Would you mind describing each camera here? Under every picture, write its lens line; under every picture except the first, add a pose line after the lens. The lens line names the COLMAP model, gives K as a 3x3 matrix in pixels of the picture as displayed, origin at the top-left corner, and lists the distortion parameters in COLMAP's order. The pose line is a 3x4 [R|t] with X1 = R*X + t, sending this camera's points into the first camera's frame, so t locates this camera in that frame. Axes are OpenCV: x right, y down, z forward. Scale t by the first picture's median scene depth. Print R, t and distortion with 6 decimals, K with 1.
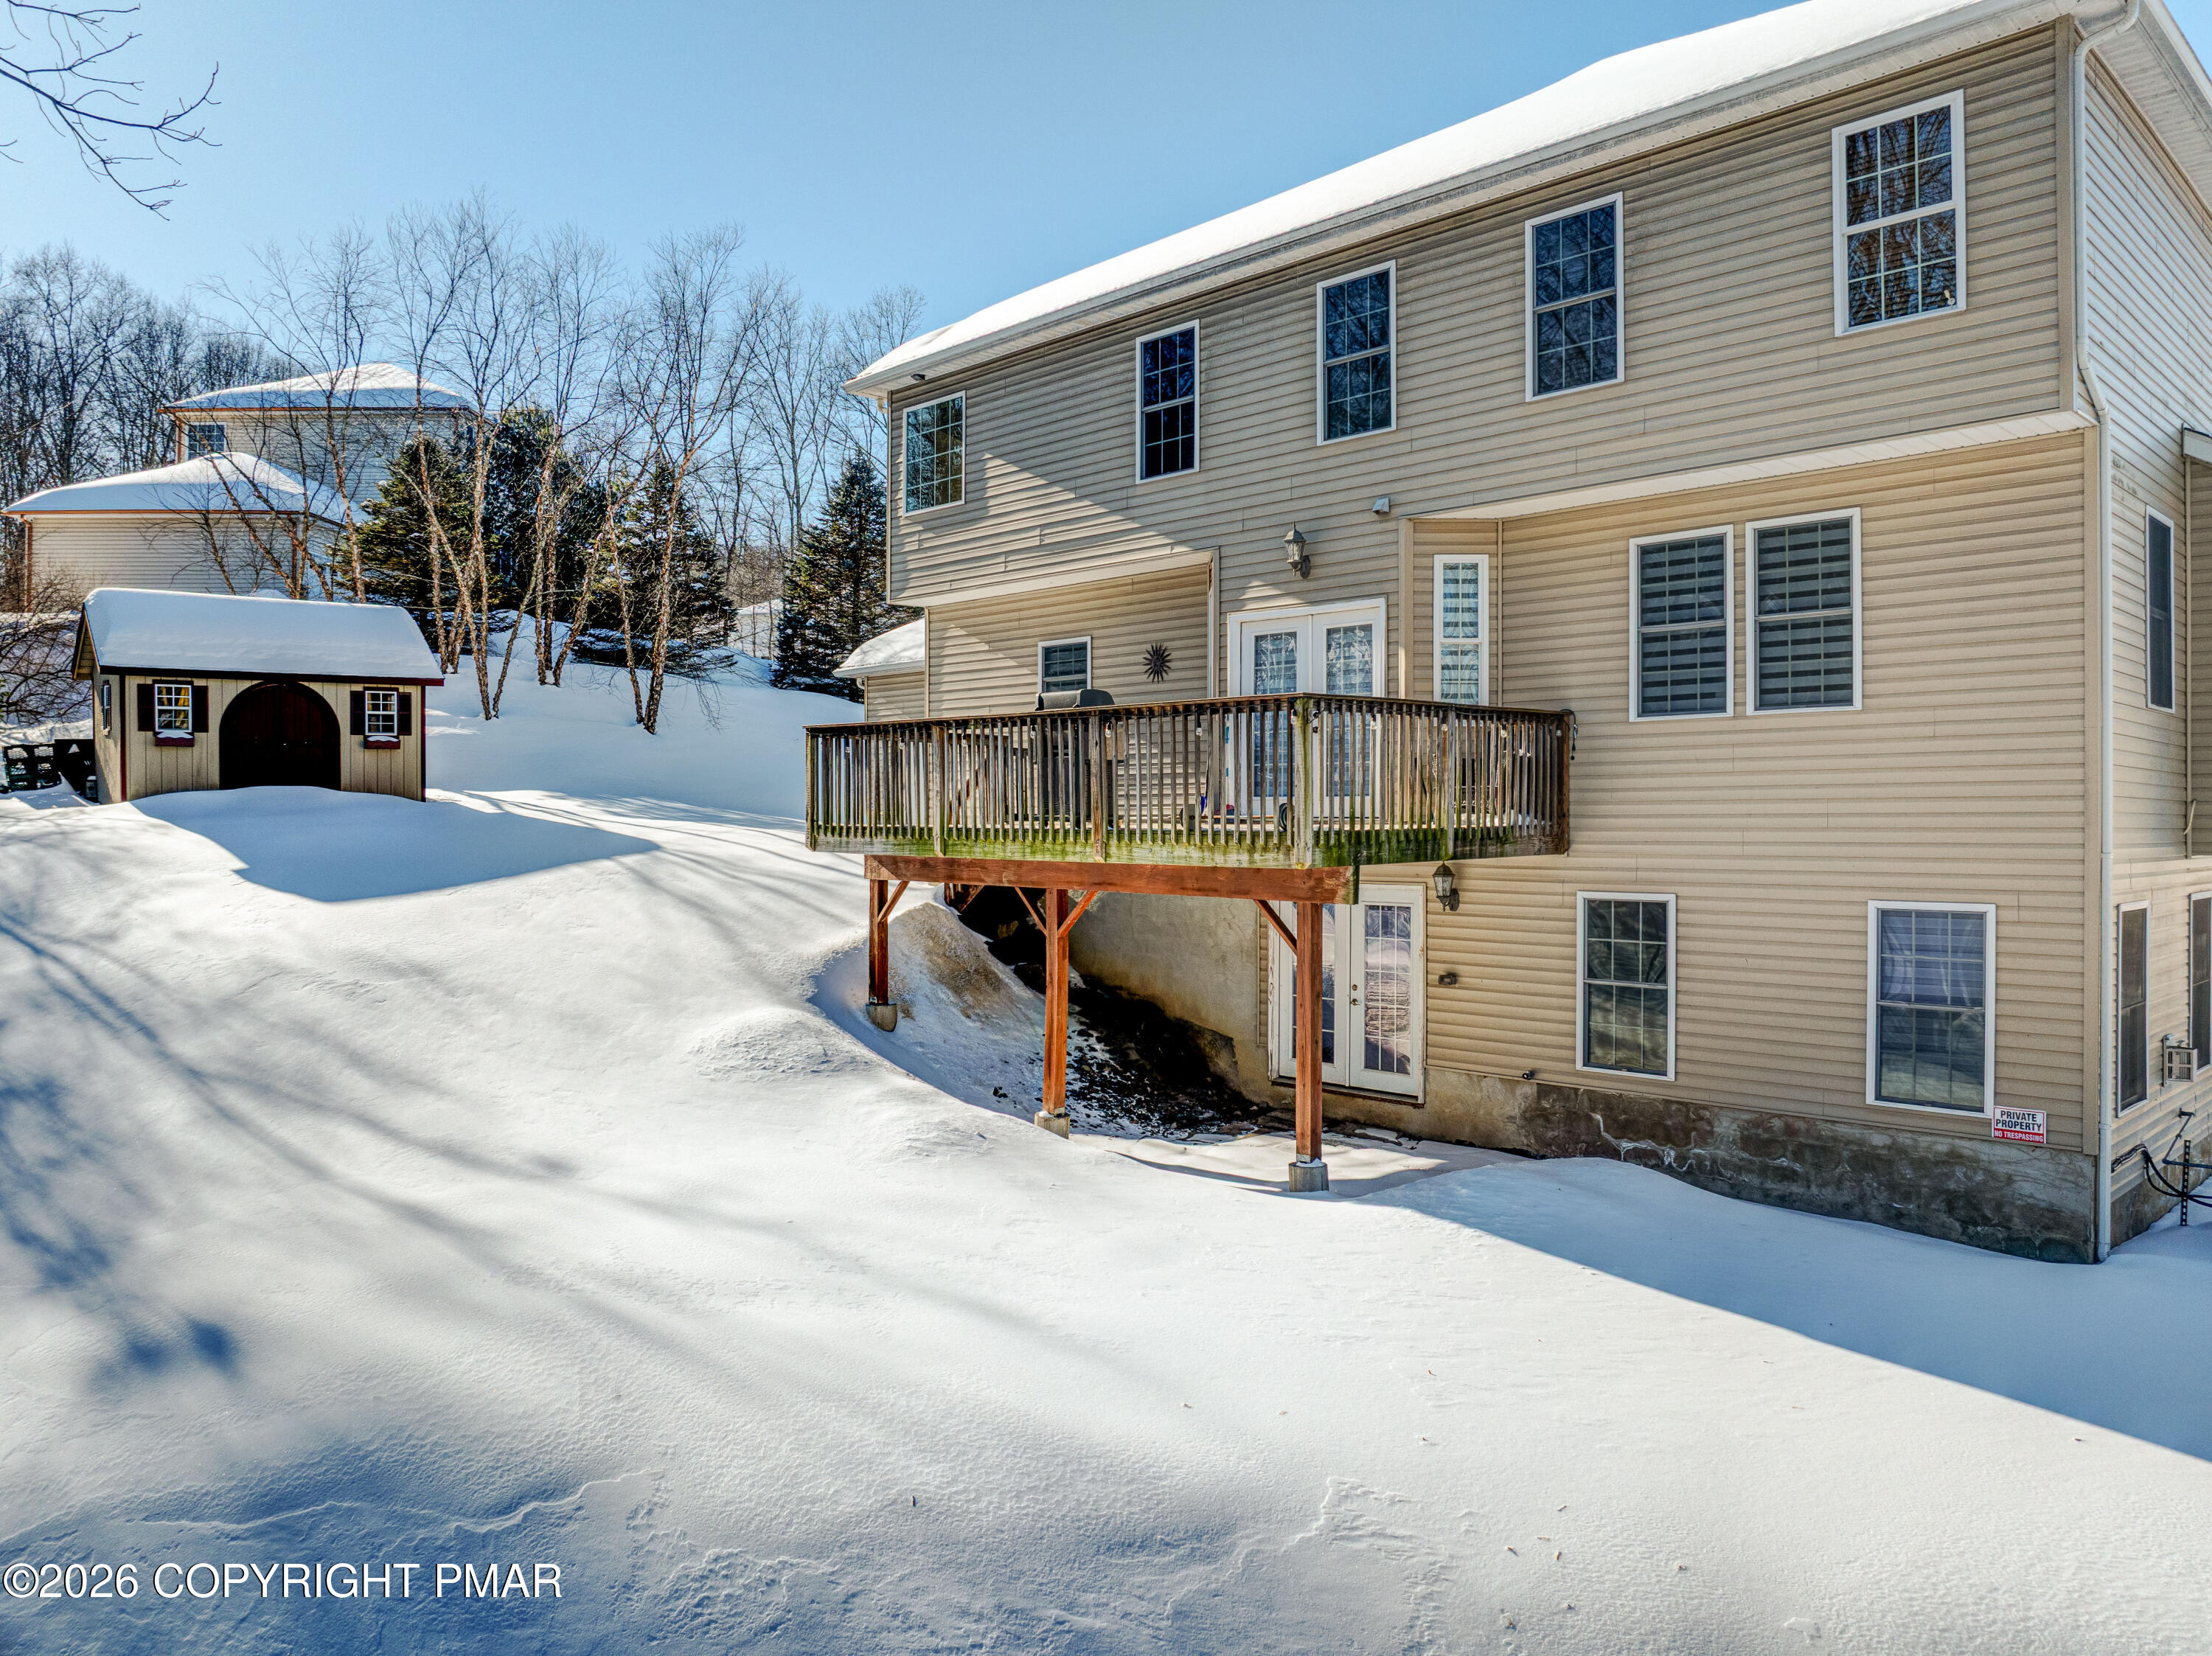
lens RADIAL K [[1552.9, 0, 1106.1], [0, 1552.9, 828.5], [0, 0, 1]] dist [-0.008047, -0.000621]
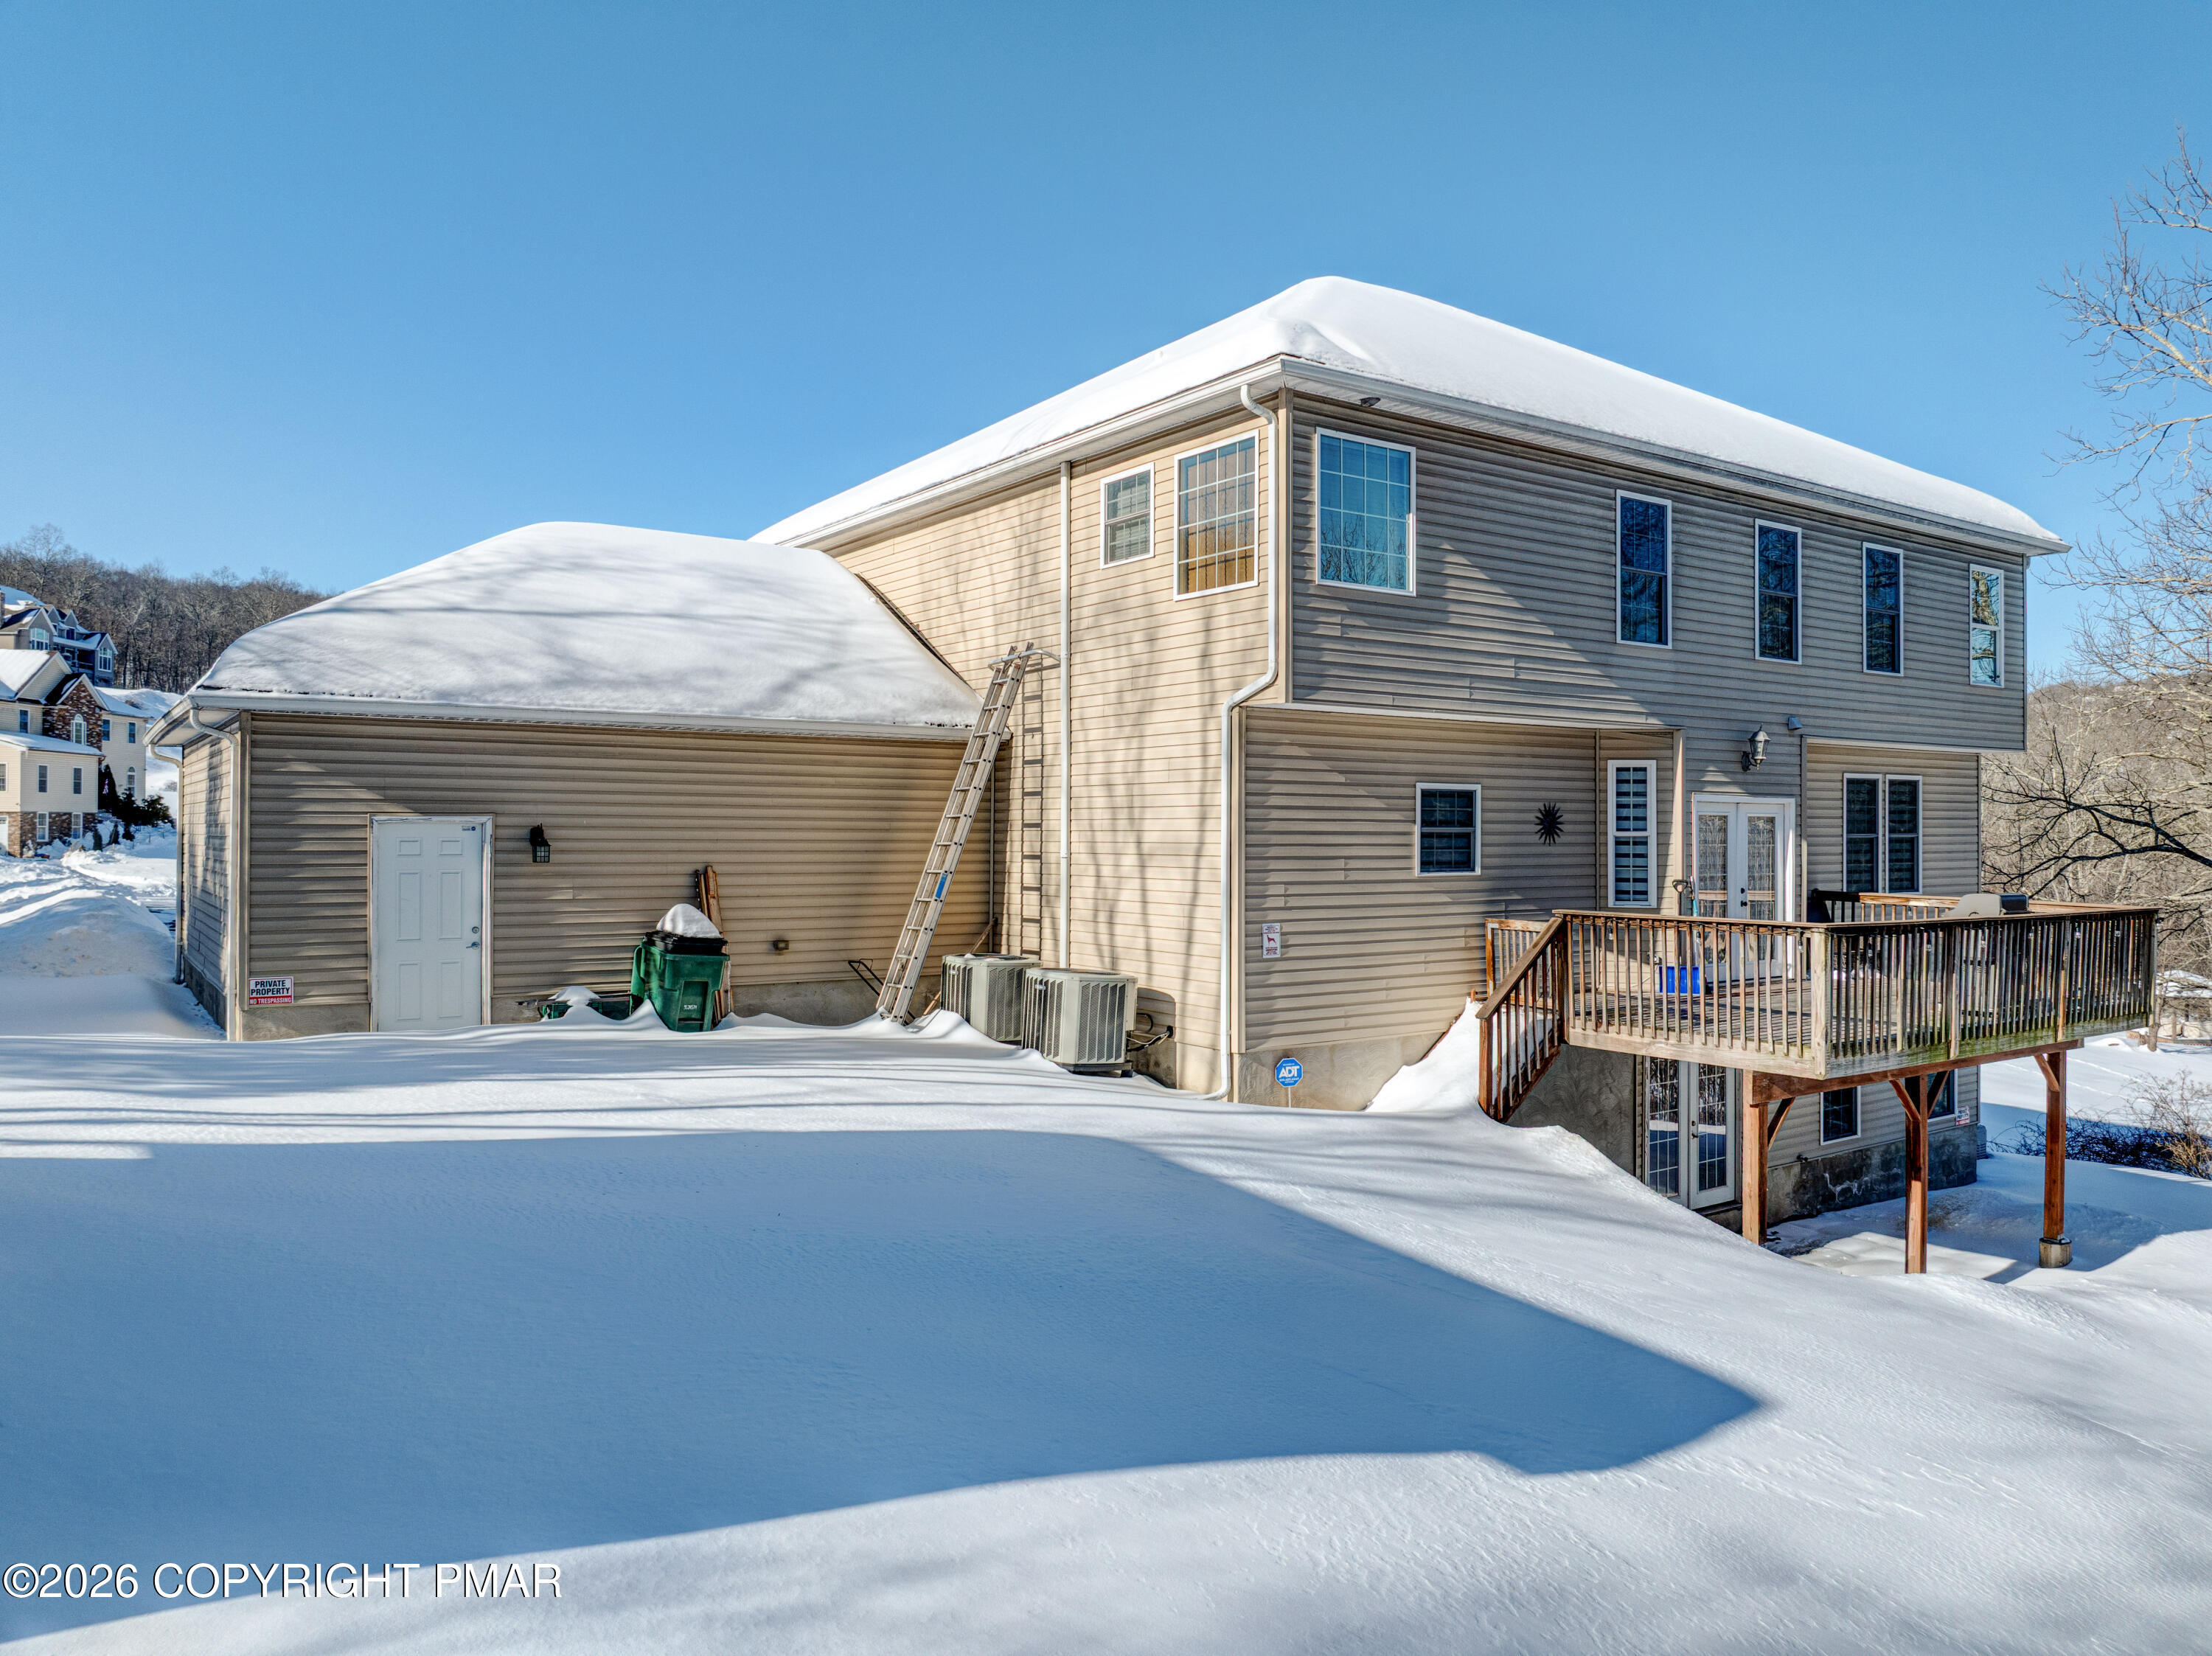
lens RADIAL K [[1552.9, 0, 1105.9], [0, 1552.9, 825.3], [0, 0, 1]] dist [-0.008047, -0.000621]
pose [[0.169097, -0.001441, 0.985598, -1.069914], [-0.000430, 0.999999, 0.001536, -0.122435], [-0.985599, -0.000684, 0.169096, 1.264154]]
